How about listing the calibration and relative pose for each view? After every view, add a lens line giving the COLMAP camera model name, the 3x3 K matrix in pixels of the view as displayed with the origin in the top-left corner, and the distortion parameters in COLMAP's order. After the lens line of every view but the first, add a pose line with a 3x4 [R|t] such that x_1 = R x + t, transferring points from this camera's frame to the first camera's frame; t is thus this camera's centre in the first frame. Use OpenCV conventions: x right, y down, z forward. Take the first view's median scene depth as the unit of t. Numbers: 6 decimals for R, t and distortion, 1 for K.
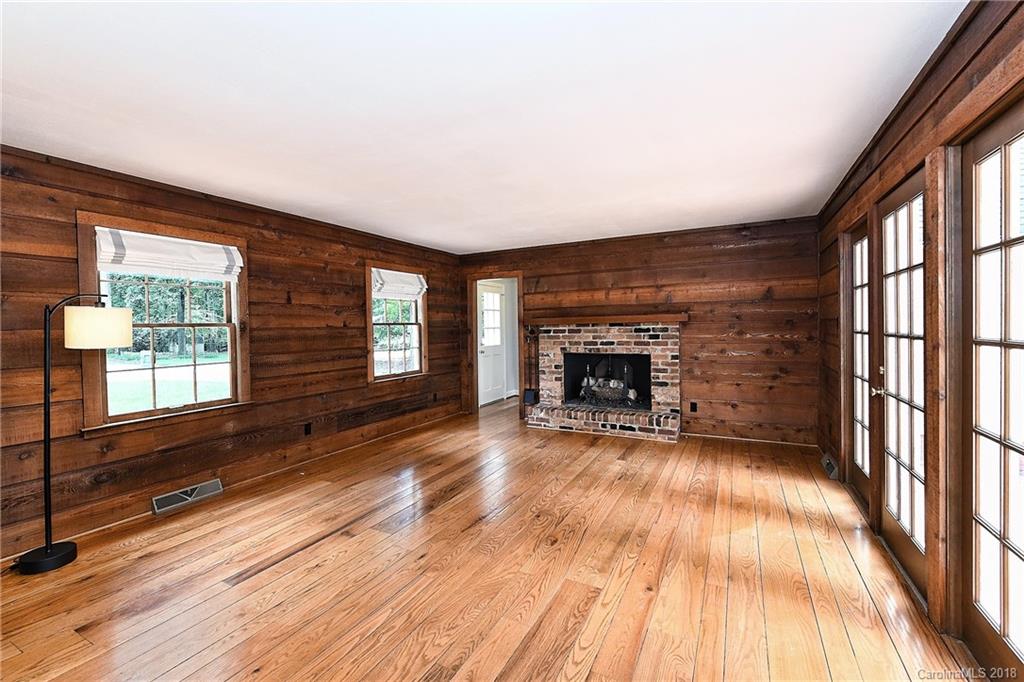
lens RADIAL K [[429.7, 0, 513.3], [0, 429.7, 336.2], [0, 0, 1]] dist [0.008169, -0.000485]
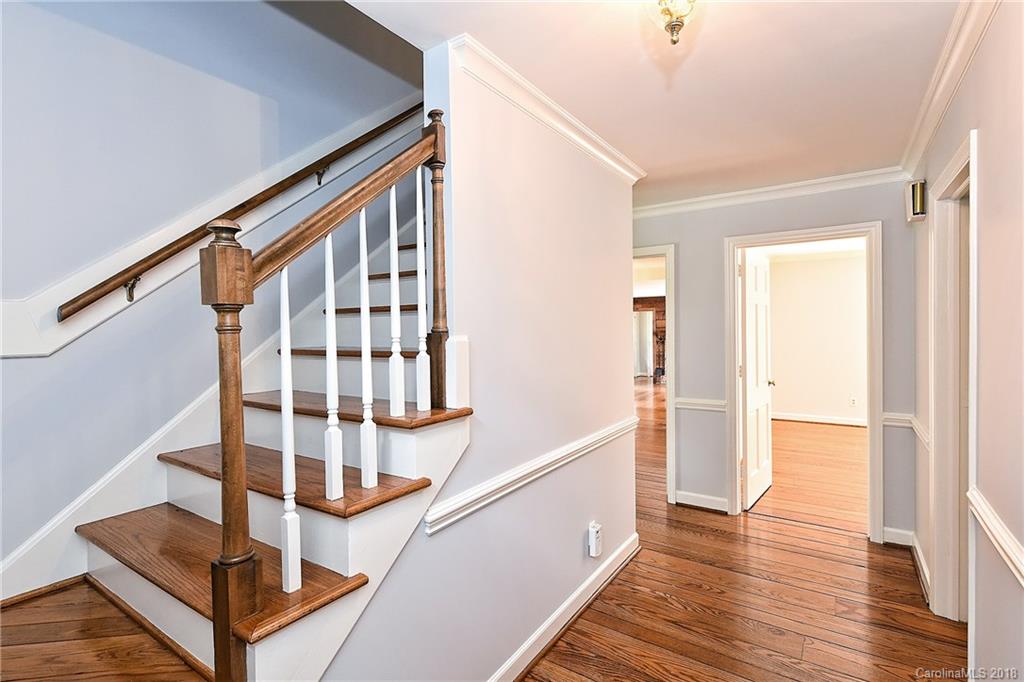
lens RADIAL K [[479.0, 0, 512.5], [0, 479.0, 339.5], [0, 0, 1]] dist [-0.000380, -0.001145]
pose [[0.993299, 0.000319, -0.115573, -0.475344], [-0.000690, 0.999995, -0.003173, 0.000115], [0.115572, 0.003231, 0.993294, -1.589923]]
